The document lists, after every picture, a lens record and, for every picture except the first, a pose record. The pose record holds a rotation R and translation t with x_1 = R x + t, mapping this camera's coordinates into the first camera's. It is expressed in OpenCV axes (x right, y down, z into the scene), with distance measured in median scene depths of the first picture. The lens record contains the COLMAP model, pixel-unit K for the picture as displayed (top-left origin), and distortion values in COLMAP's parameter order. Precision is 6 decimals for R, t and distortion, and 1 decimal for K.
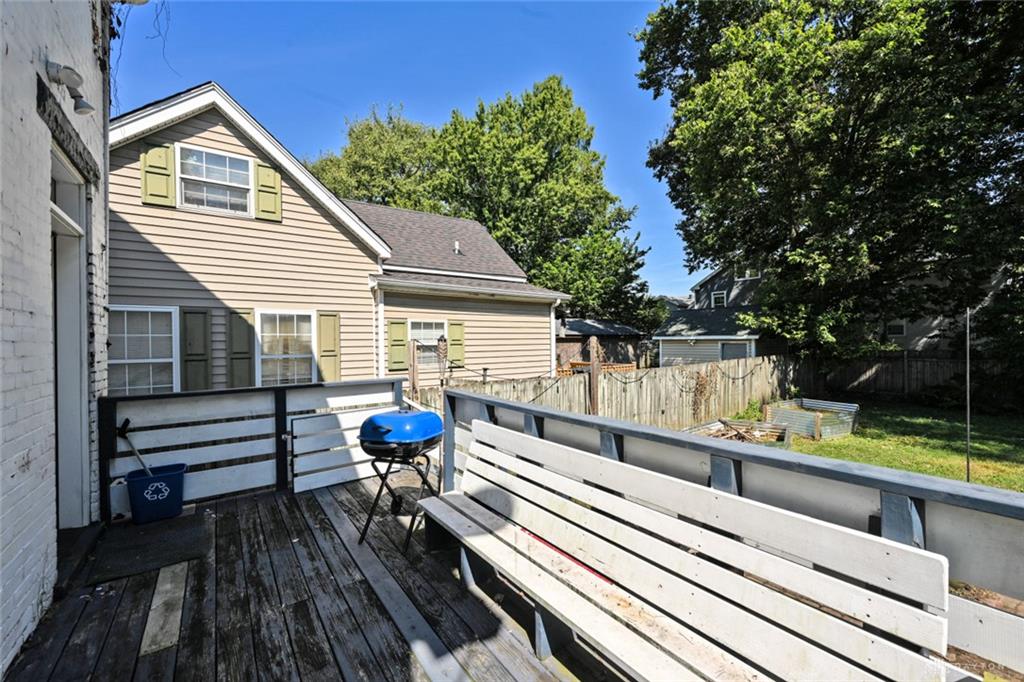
lens RADIAL K [[403.1, 0, 515.0], [0, 403.1, 343.9], [0, 0, 1]] dist [-0.002278, 0.000831]
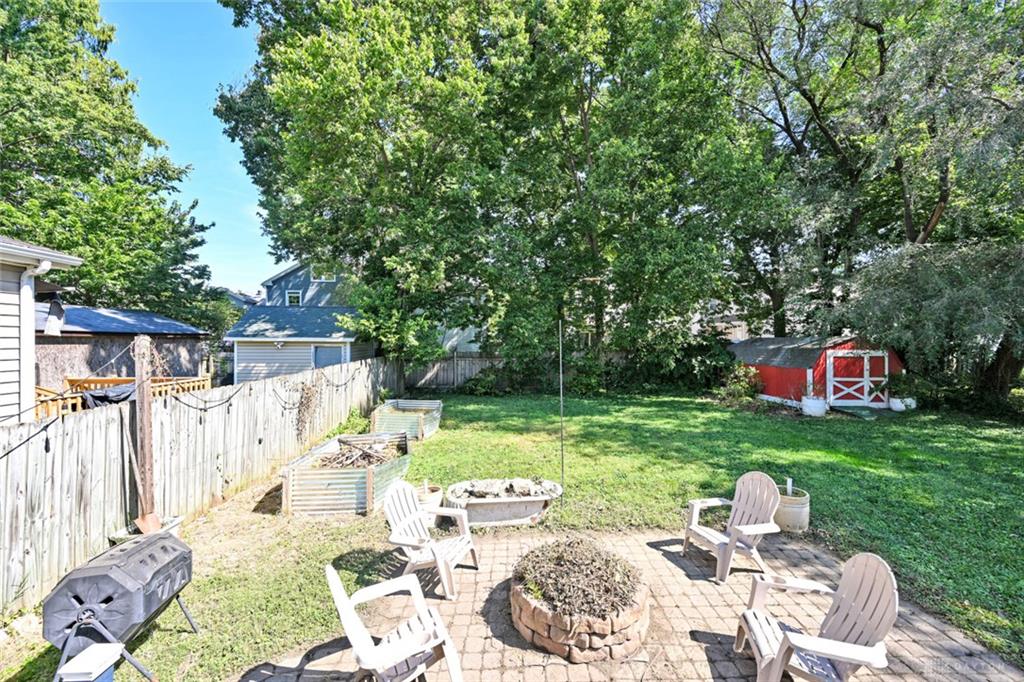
lens RADIAL K [[403.1, 0, 511.6], [0, 403.1, 343.1], [0, 0, 1]] dist [-0.002278, 0.000831]
pose [[0.551312, 0.008616, 0.834254, 0.004985], [-0.004062, 0.999963, -0.007643, -0.003445], [-0.834289, 0.000825, 0.551327, 0.137967]]
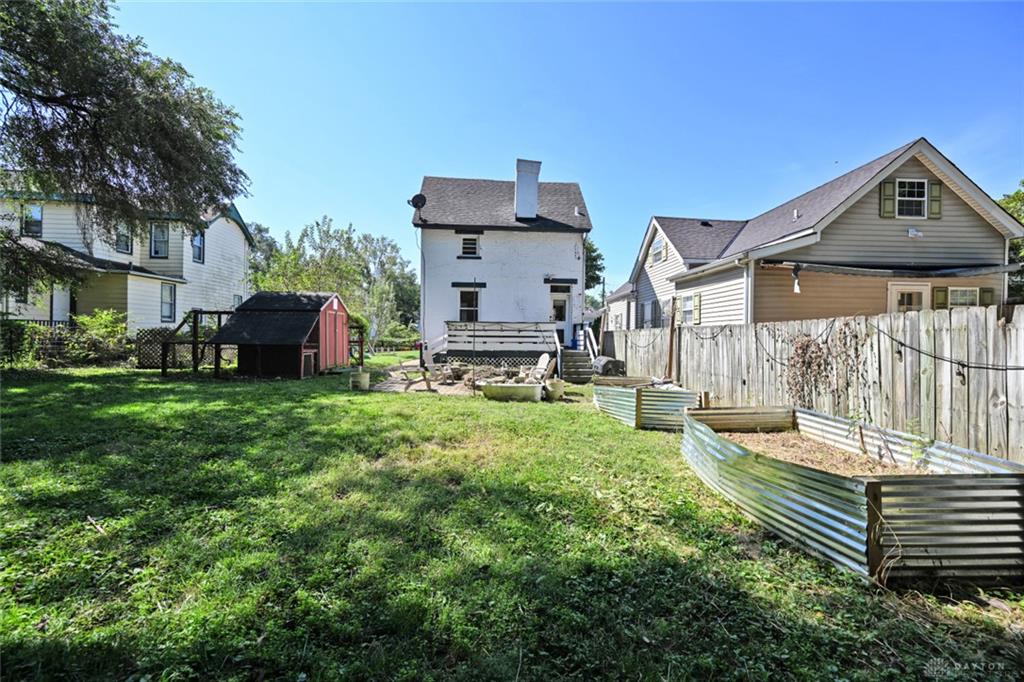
lens RADIAL K [[403.1, 0, 514.3], [0, 403.1, 340.5], [0, 0, 1]] dist [-0.002278, 0.000831]
pose [[-0.539791, 0.016255, -0.841642, 0.801899], [-0.008116, 0.999667, 0.024512, 0.046989], [0.841760, 0.020062, -0.539479, 0.667370]]
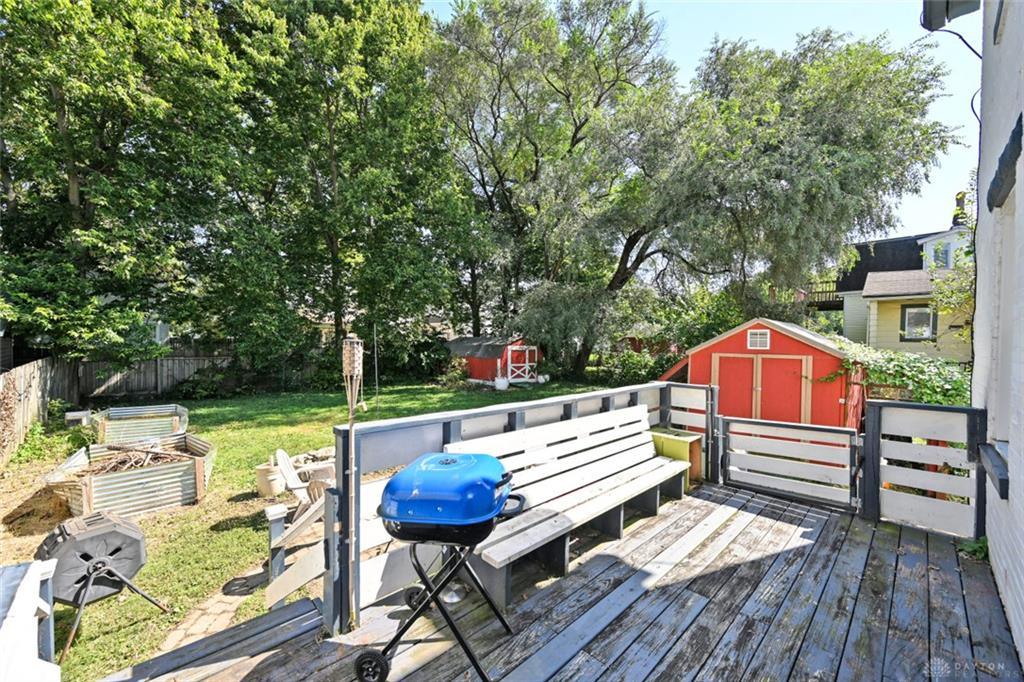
lens RADIAL K [[403.1, 0, 513.3], [0, 403.1, 345.2], [0, 0, 1]] dist [-0.002278, 0.000831]
pose [[-0.131636, -0.002096, 0.991296, -0.184536], [-0.003600, 0.999992, 0.001637, -0.002400], [-0.991292, -0.003353, -0.131642, 0.201244]]
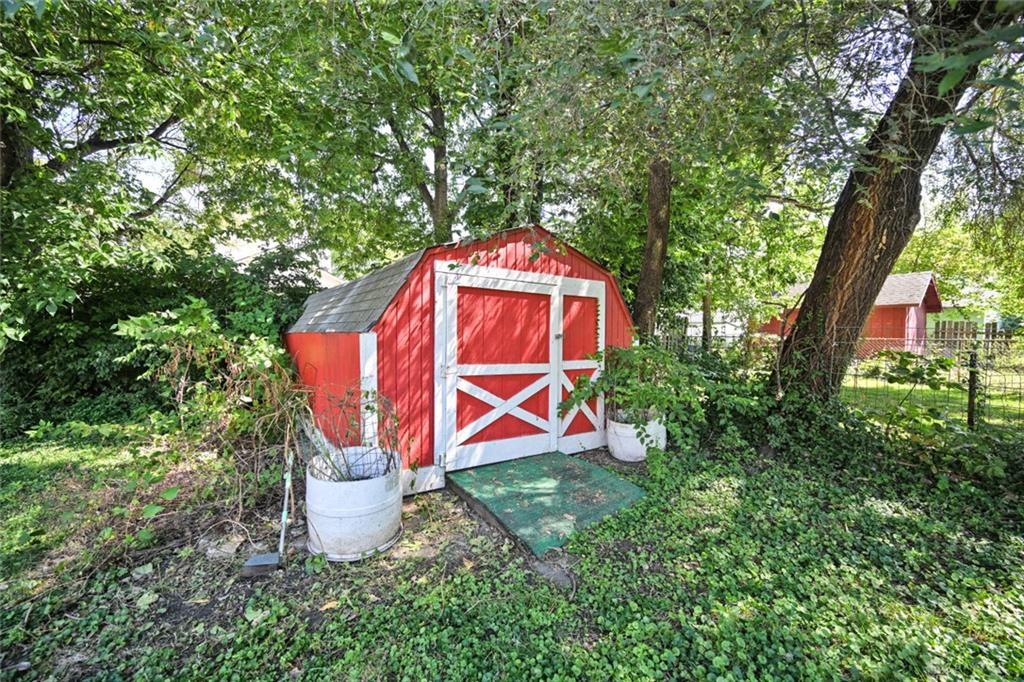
lens RADIAL K [[403.1, 0, 507.3], [0, 403.1, 341.9], [0, 0, 1]] dist [-0.002278, 0.000831]
pose [[0.036120, -0.008422, 0.999312, 0.841011], [-0.012845, 0.999878, 0.008891, 0.043881], [-0.999265, -0.013157, 0.036007, 0.006651]]
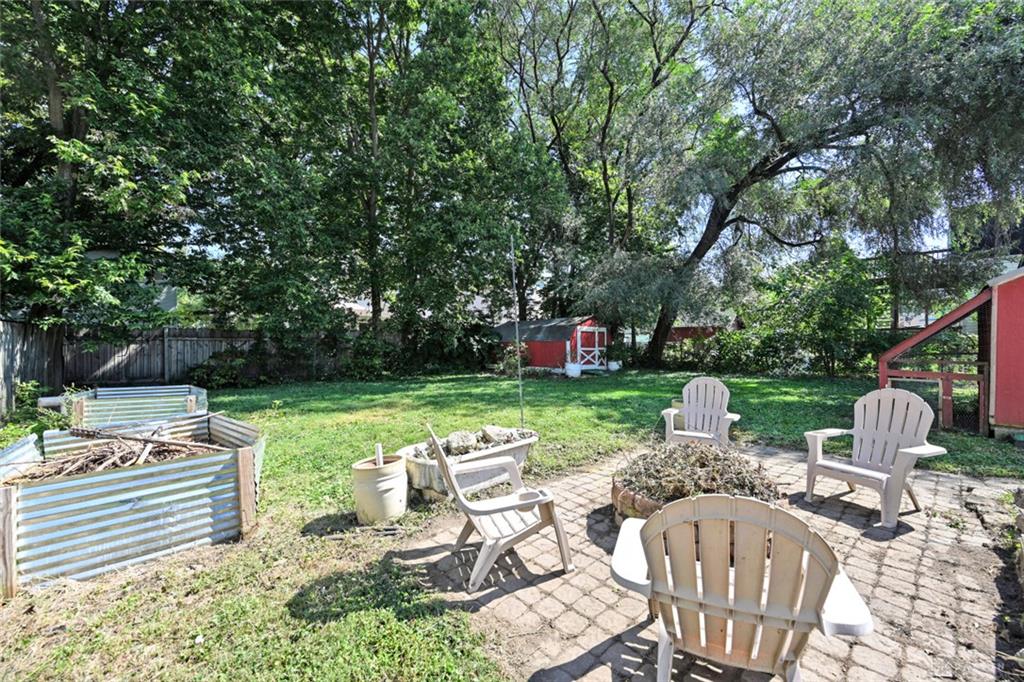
lens RADIAL K [[403.1, 0, 515.0], [0, 403.1, 343.8], [0, 0, 1]] dist [-0.002278, 0.000831]
pose [[-0.123439, 0.014656, 0.992244, 0.031408], [0.007057, 0.999879, -0.013891, 0.061867], [-0.992327, 0.005288, -0.123528, 0.345673]]
